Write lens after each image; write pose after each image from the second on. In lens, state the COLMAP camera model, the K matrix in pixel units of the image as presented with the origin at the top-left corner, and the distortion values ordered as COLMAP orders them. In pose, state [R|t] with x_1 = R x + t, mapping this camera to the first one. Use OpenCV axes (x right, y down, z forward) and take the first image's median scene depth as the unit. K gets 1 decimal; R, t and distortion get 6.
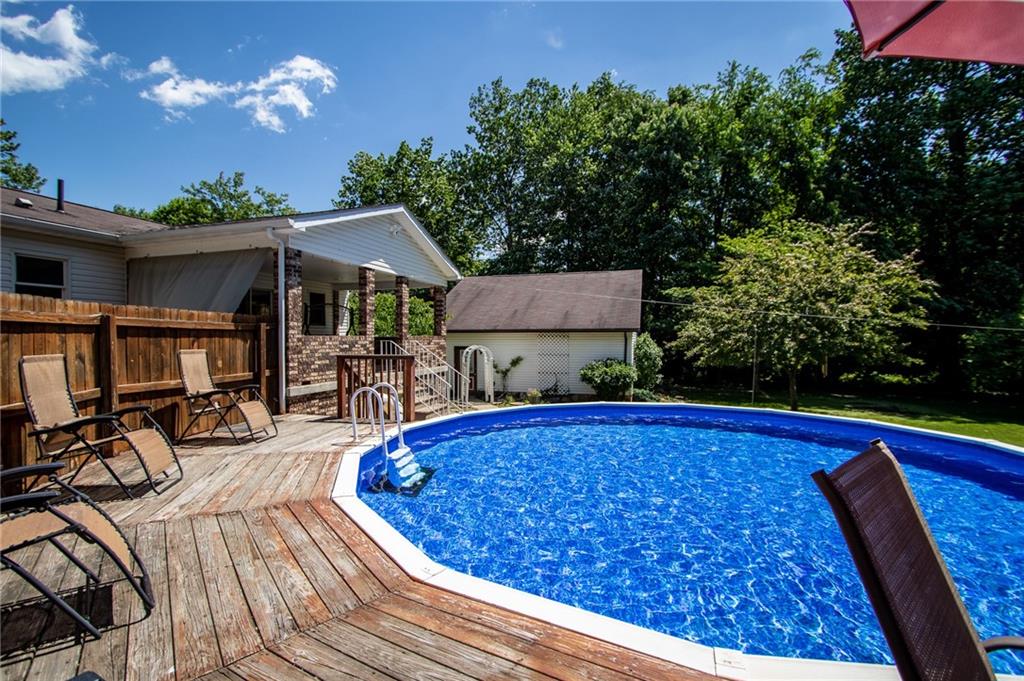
lens RADIAL K [[492.3, 0, 511.9], [0, 492.3, 343.3], [0, 0, 1]] dist [0.001610, 0.001822]
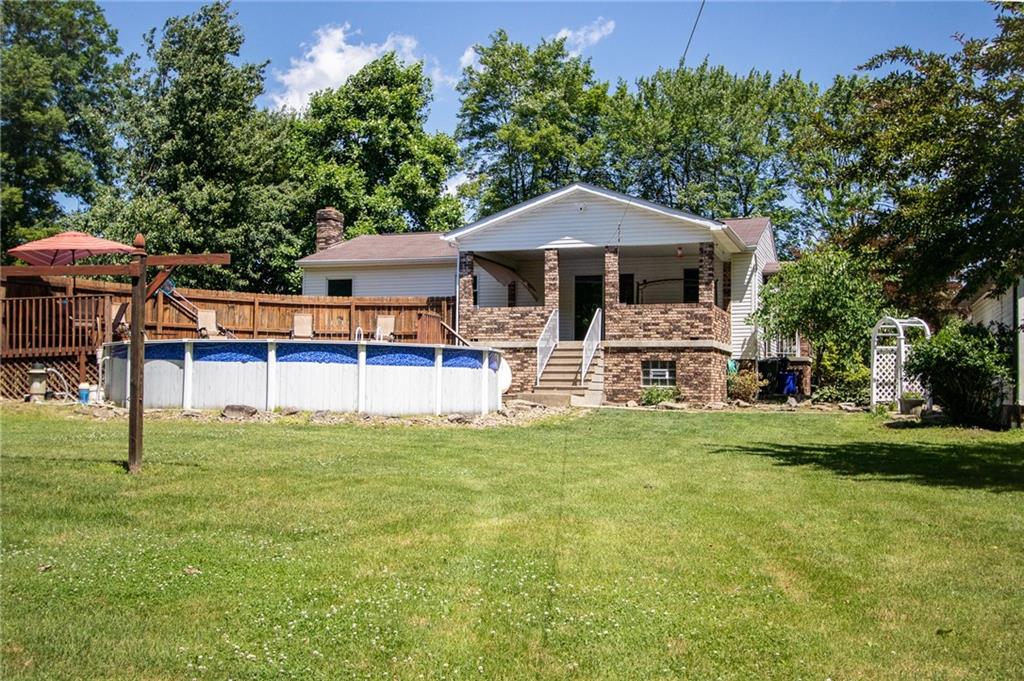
lens RADIAL K [[1061.9, 0, 513.2], [0, 1061.9, 342.9], [0, 0, 1]] dist [0.005132, 0.000000]
pose [[-0.068699, -0.008334, -0.997603, 2.563353], [-0.009942, 0.999921, -0.007669, 0.105756], [0.997588, 0.009391, -0.068777, 1.257830]]
